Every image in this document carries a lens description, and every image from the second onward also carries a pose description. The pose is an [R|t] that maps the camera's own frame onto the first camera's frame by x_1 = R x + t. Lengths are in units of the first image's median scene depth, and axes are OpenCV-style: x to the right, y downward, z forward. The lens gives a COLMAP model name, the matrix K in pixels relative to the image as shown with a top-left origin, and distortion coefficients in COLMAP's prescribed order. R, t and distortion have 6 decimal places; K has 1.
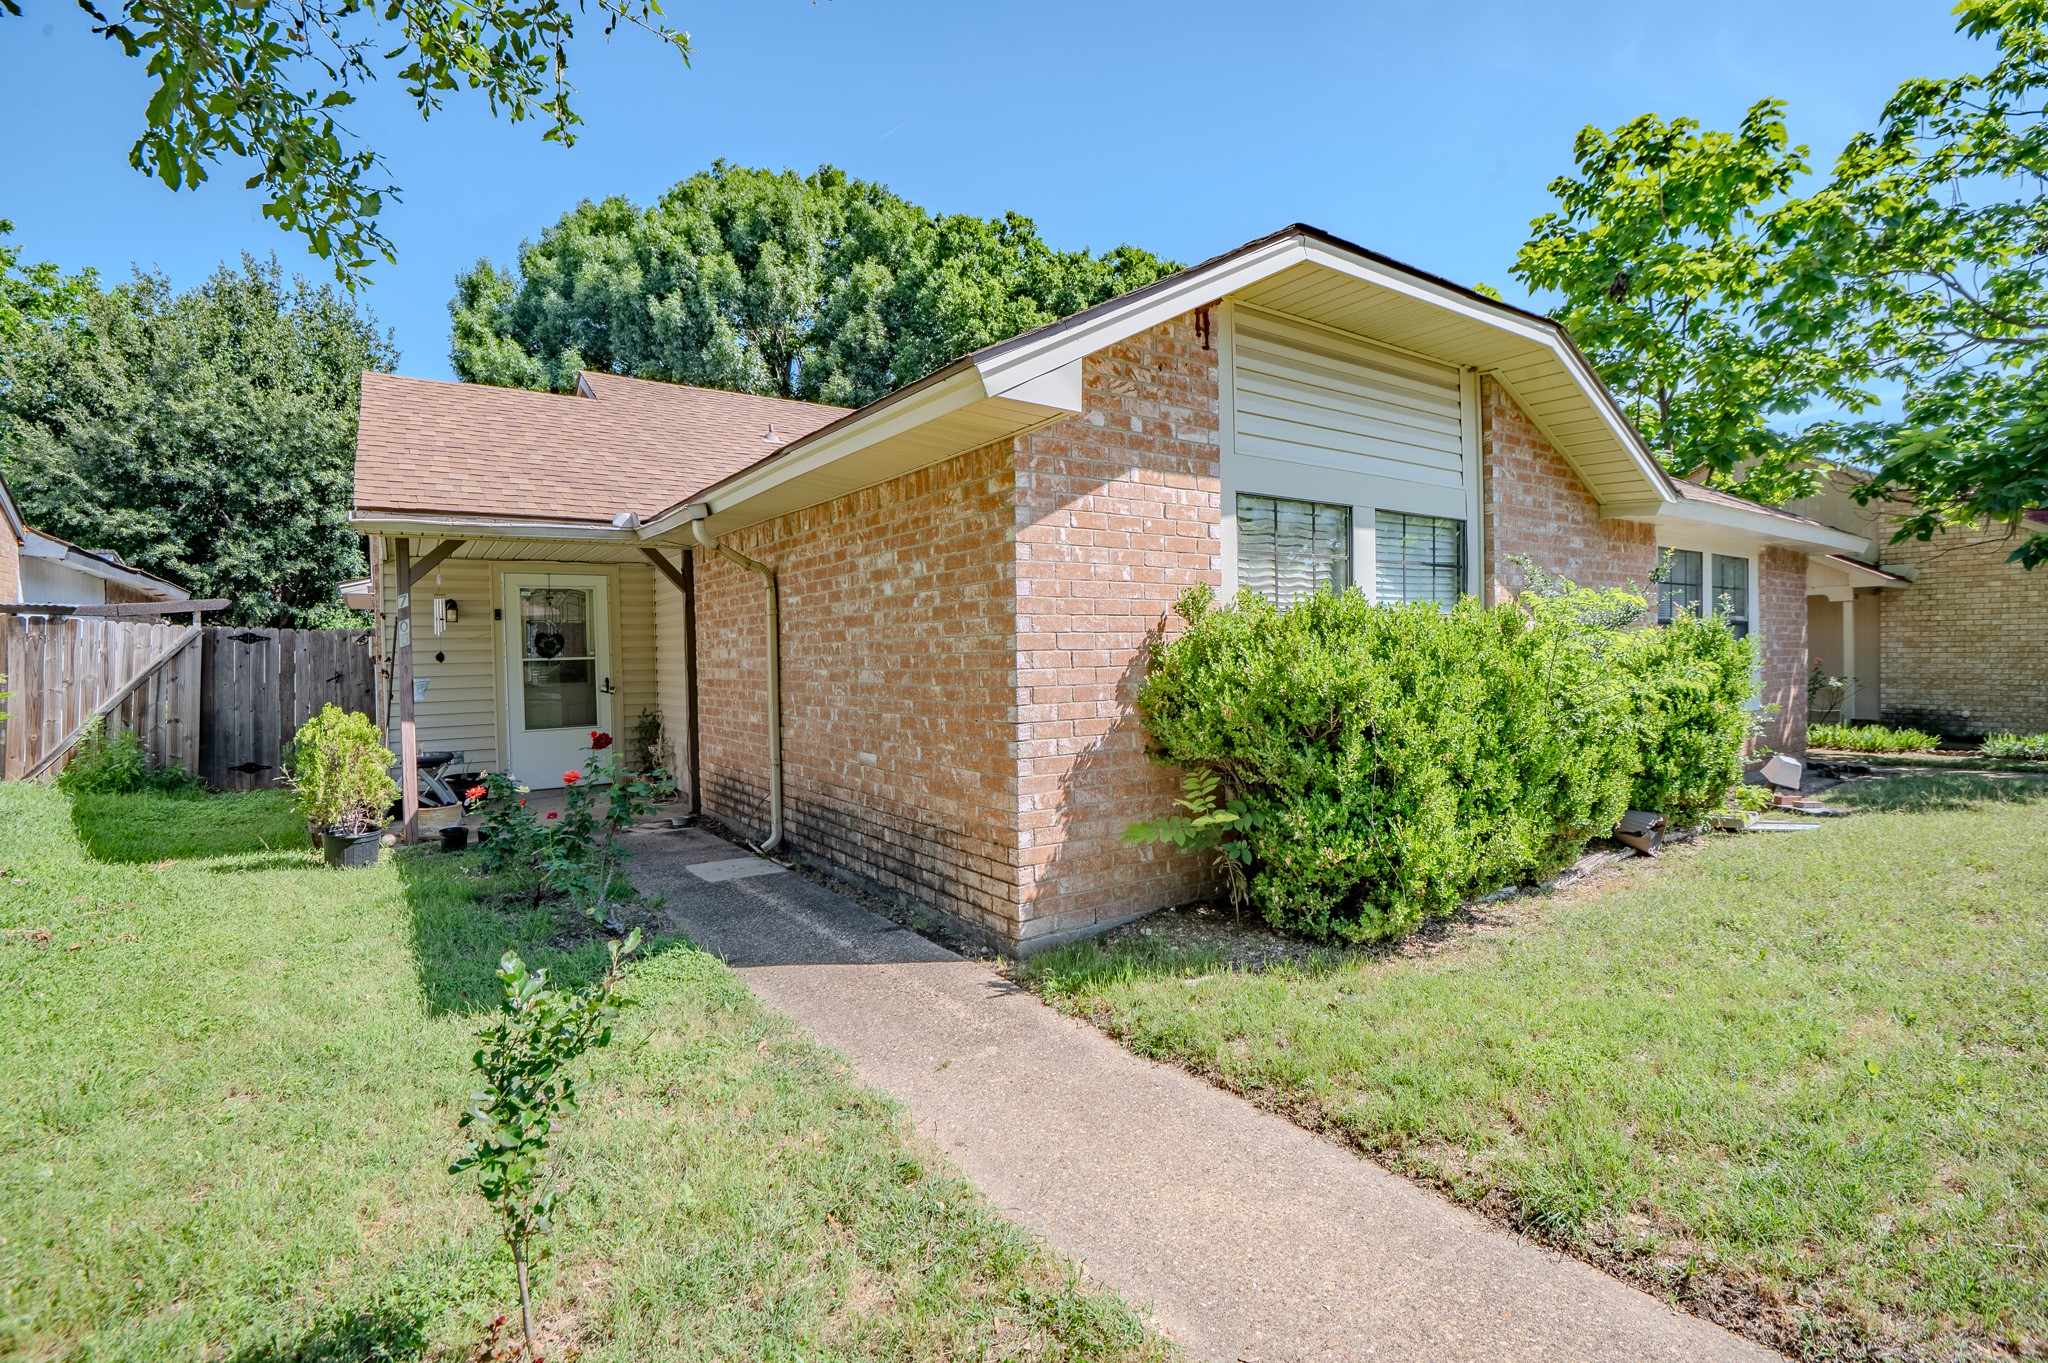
lens RADIAL K [[944.1, 0, 1024.1], [0, 944.1, 681.7], [0, 0, 1]] dist [-0.032032, -0.002188]
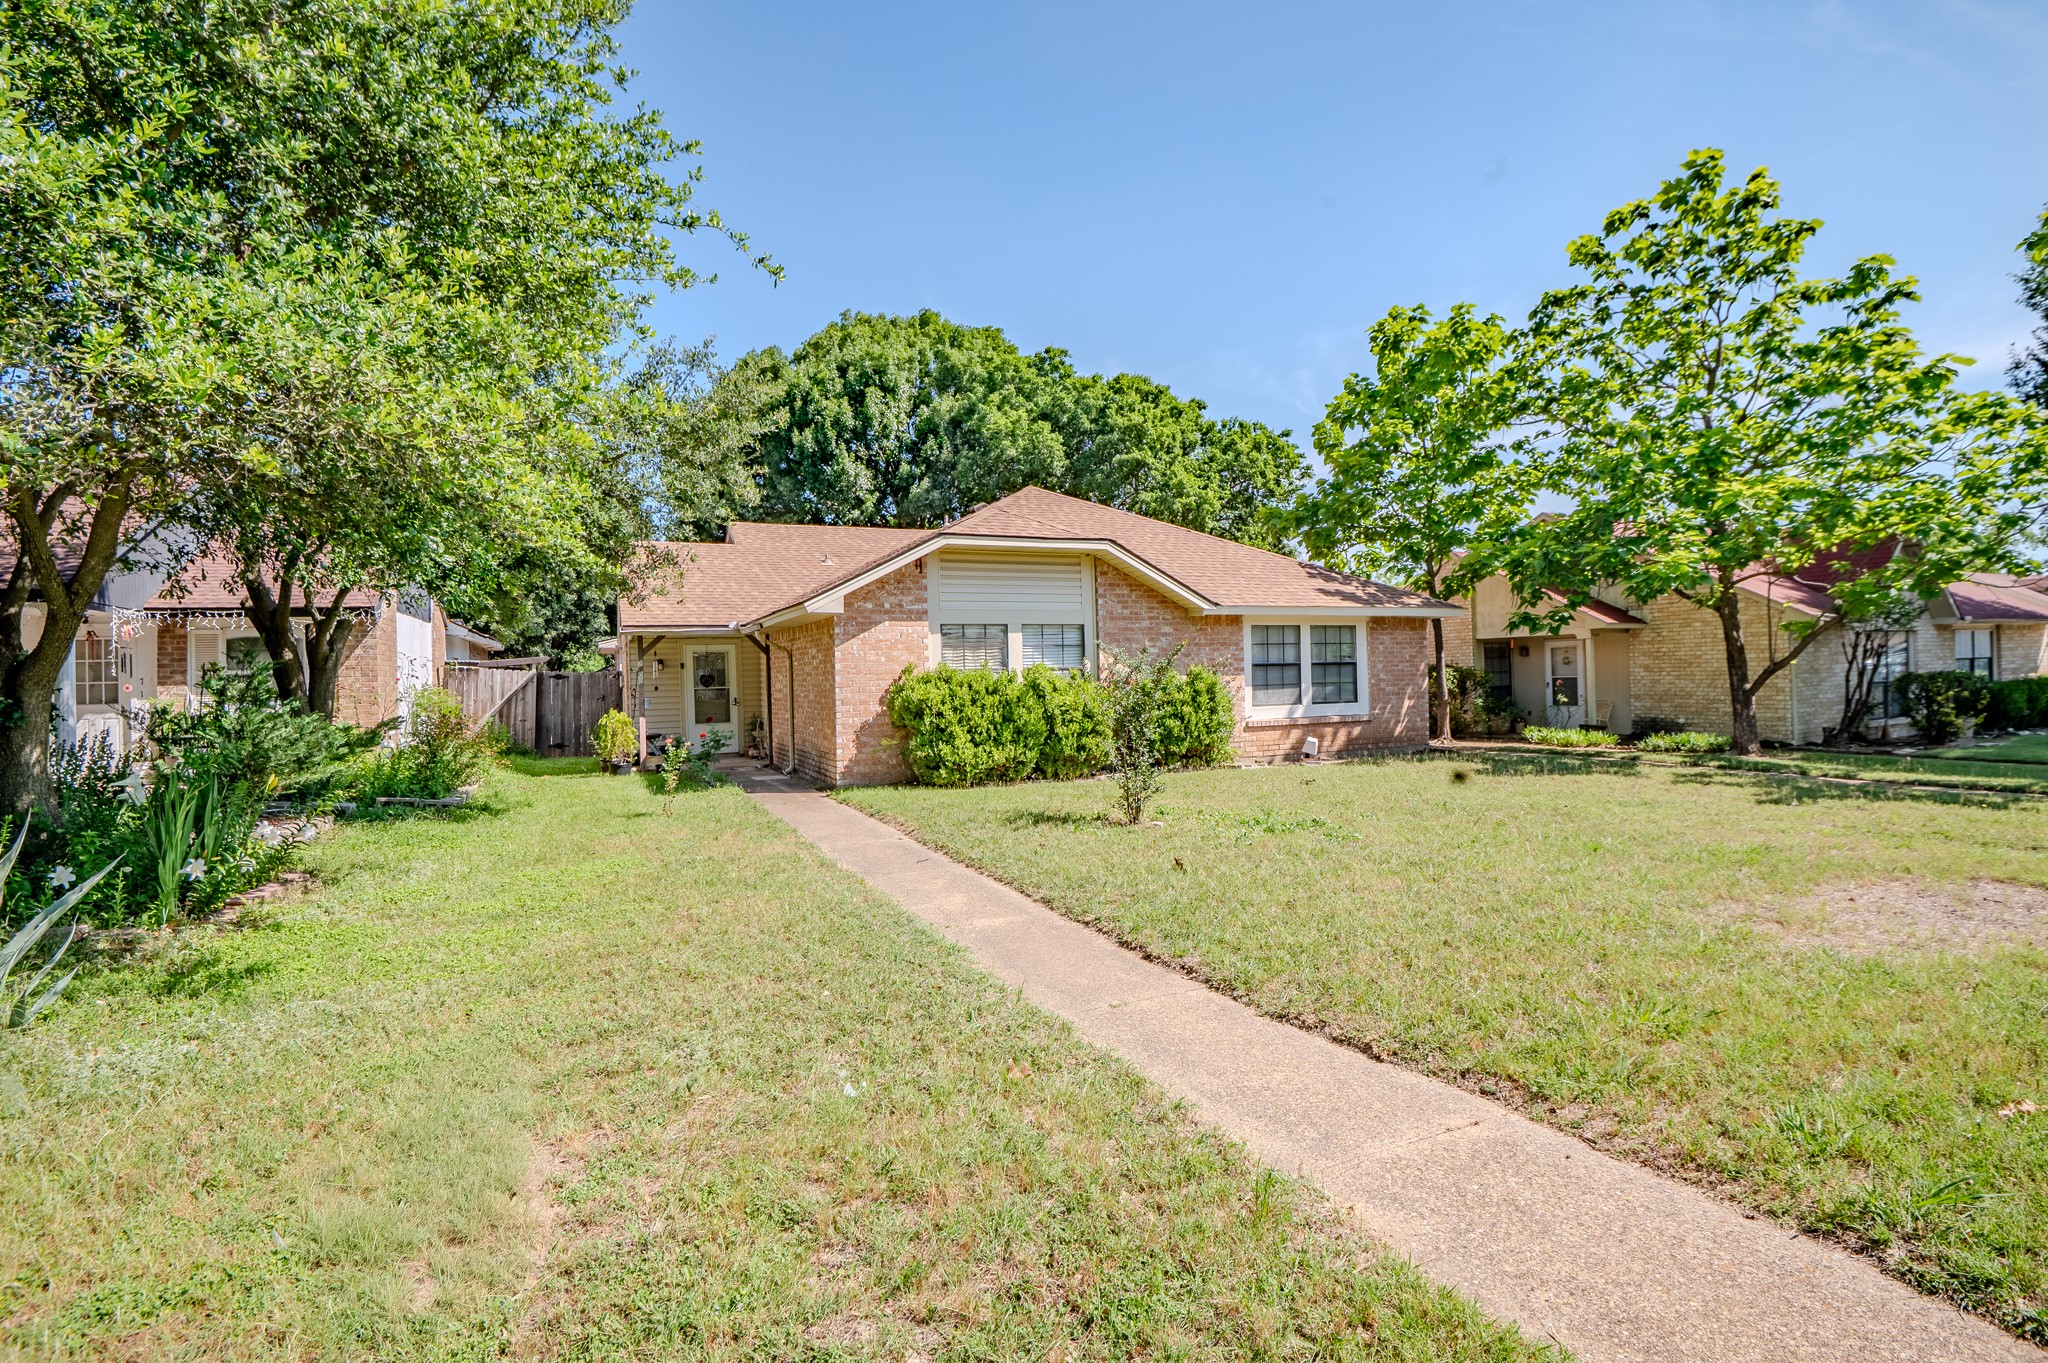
lens RADIAL K [[944.1, 0, 1030.7], [0, 944.1, 669.1], [0, 0, 1]] dist [-0.032032, -0.002188]
pose [[0.984783, -0.008506, -0.173582, 0.459994], [0.002481, 0.999388, -0.034898, 0.005827], [0.173772, 0.033936, 0.984201, -0.751336]]
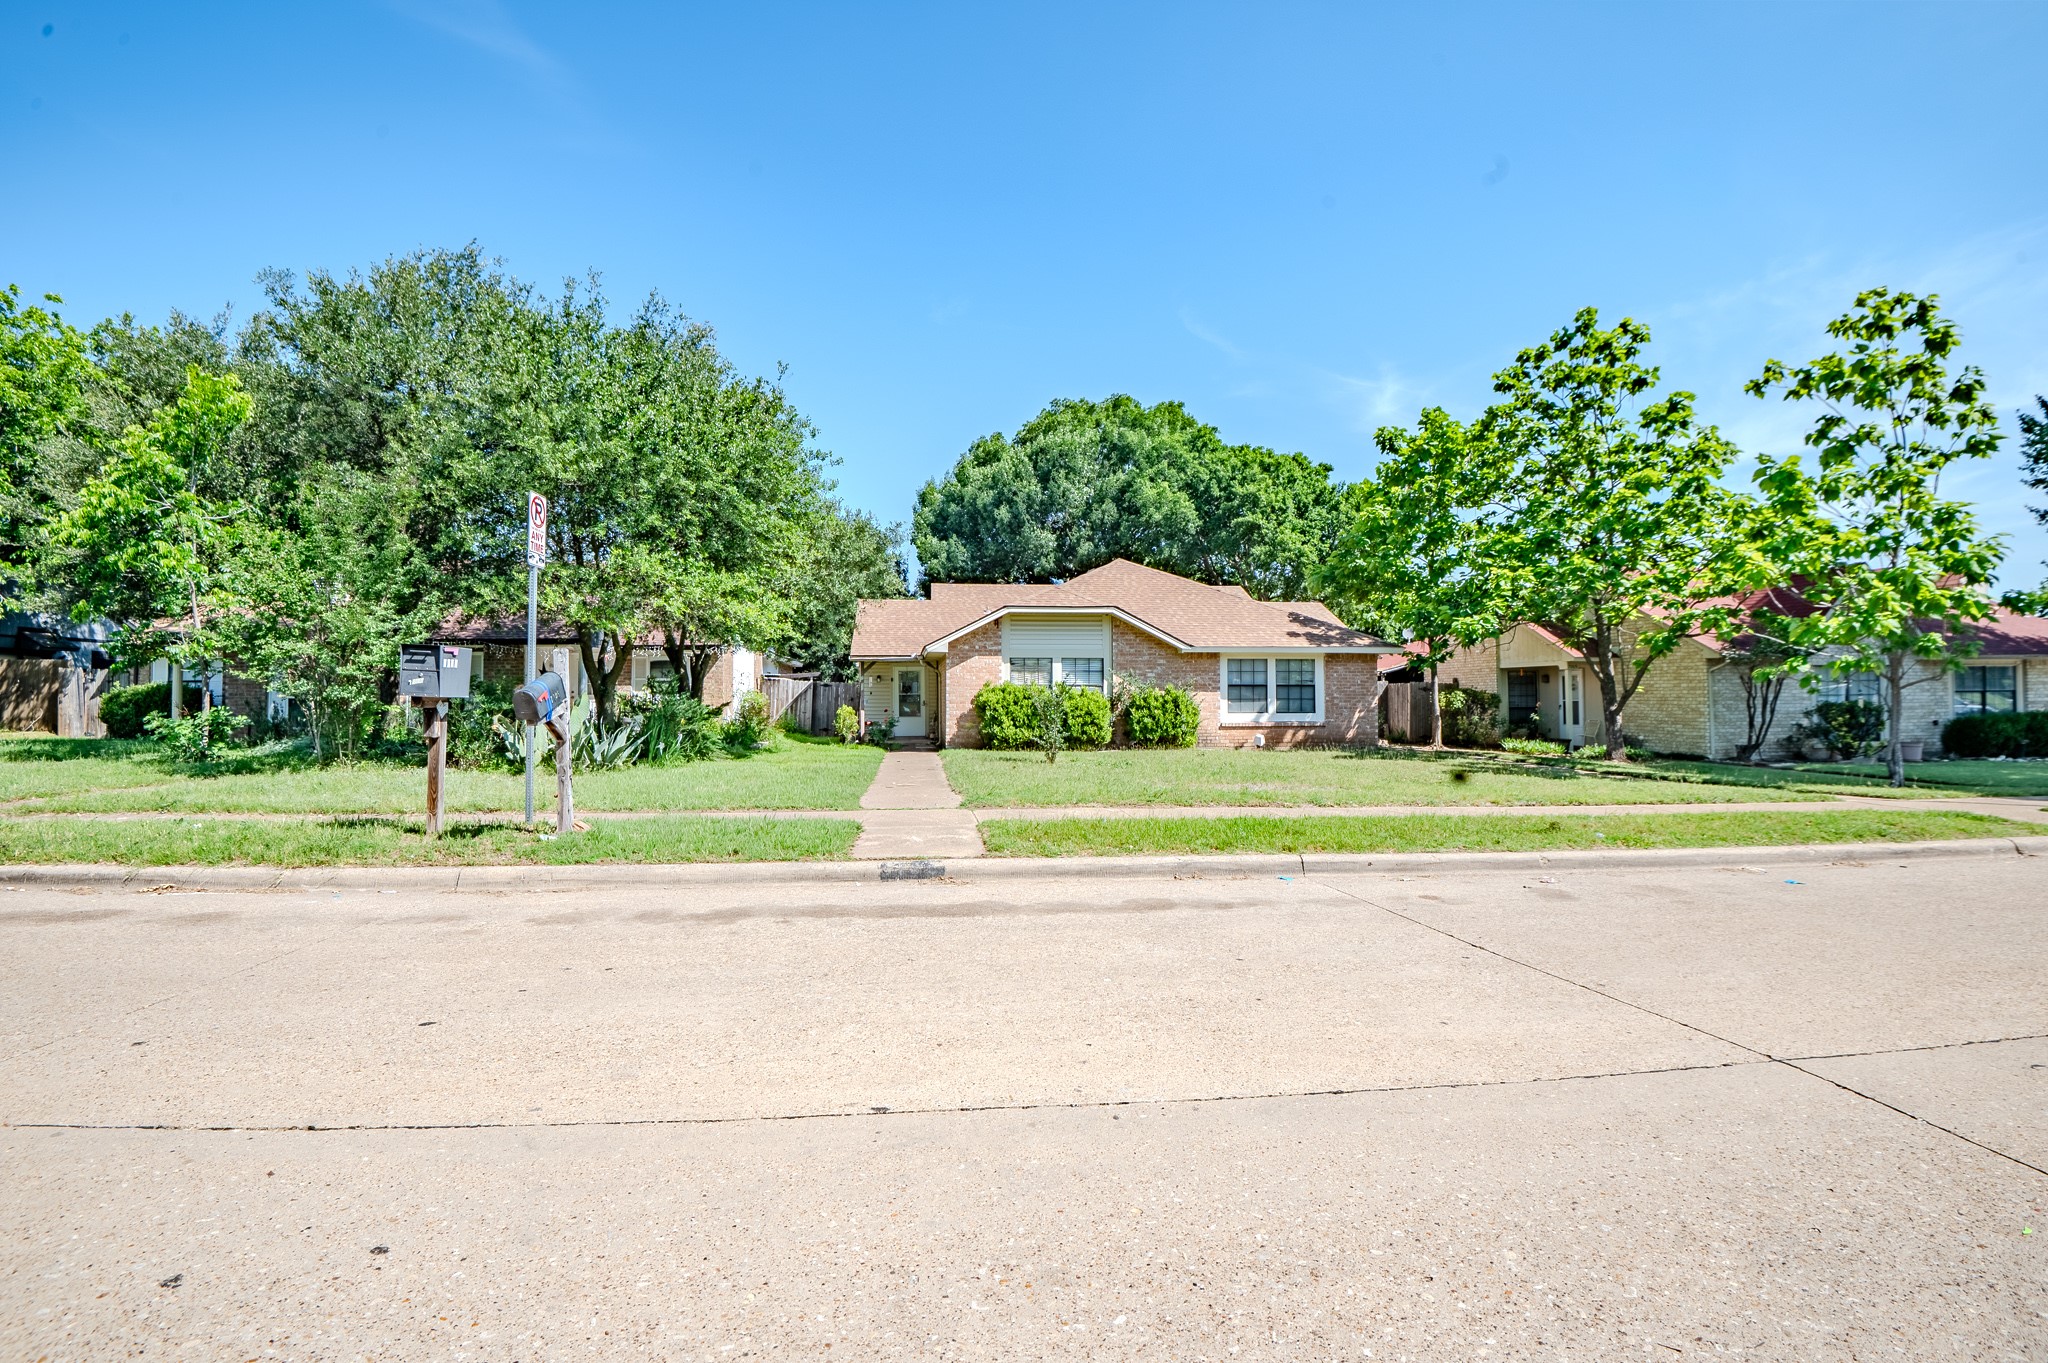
lens RADIAL K [[944.1, 0, 1026.6], [0, 944.1, 681.0], [0, 0, 1]] dist [-0.032032, -0.002188]
pose [[0.887081, 0.007794, -0.461548, 1.169989], [-0.027094, 0.999013, -0.035203, 0.029690], [0.460818, 0.043733, 0.886416, -1.440233]]
